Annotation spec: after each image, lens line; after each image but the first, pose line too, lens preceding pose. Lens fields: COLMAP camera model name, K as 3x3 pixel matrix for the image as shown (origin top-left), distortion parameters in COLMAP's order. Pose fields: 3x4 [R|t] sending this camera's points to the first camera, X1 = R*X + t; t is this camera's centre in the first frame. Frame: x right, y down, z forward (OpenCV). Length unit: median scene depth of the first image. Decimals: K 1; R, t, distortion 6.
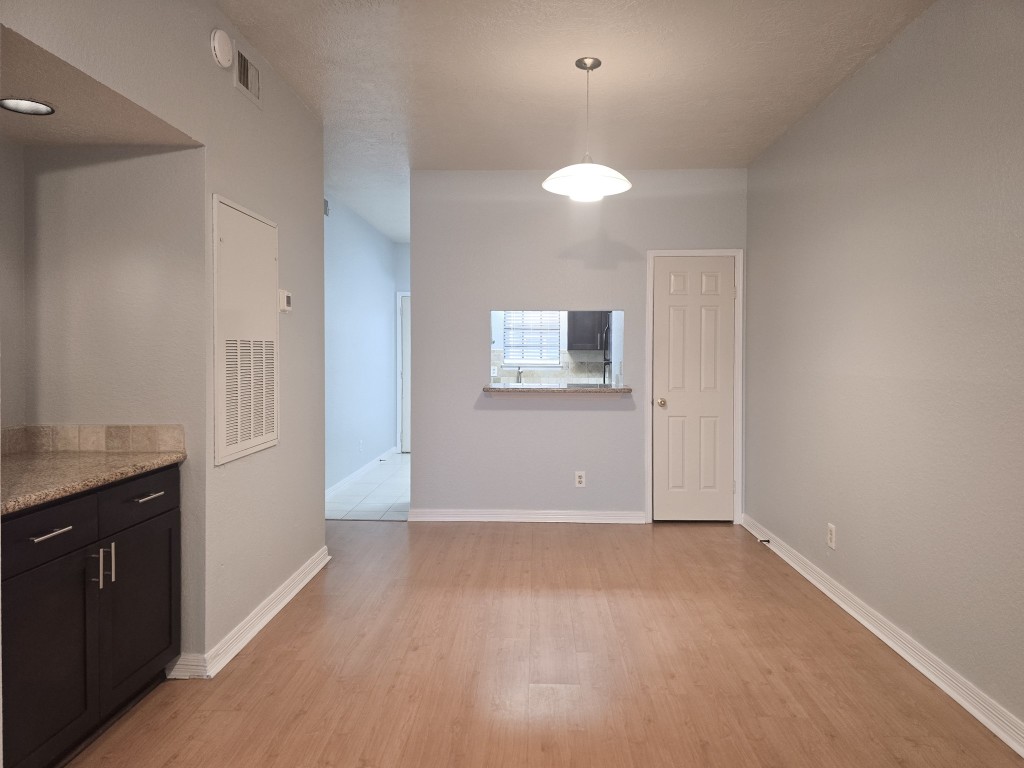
lens RADIAL K [[676.6, 0, 510.5], [0, 676.6, 381.1], [0, 0, 1]] dist [0.008044, 0.001394]
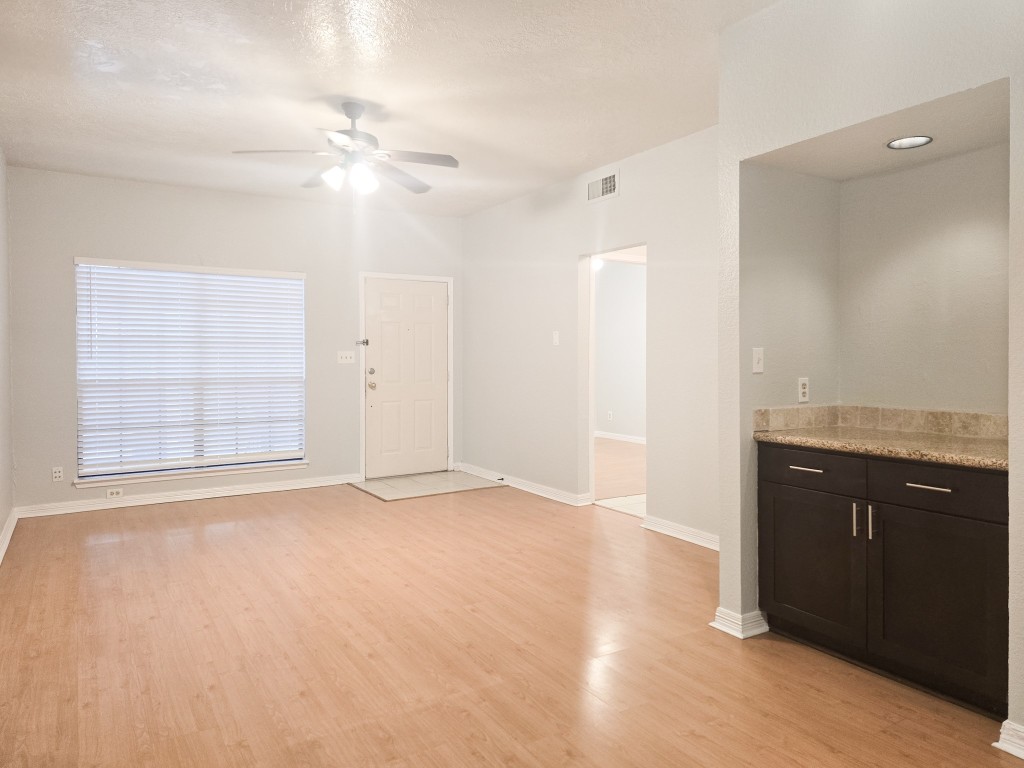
lens RADIAL K [[676.6, 0, 513.3], [0, 676.6, 382.4], [0, 0, 1]] dist [0.008044, 0.001394]
pose [[-0.819365, 0.022874, -0.572815, 0.338542], [-0.017262, 0.997766, 0.064536, -0.021765], [0.573012, 0.062766, -0.817140, 0.938651]]
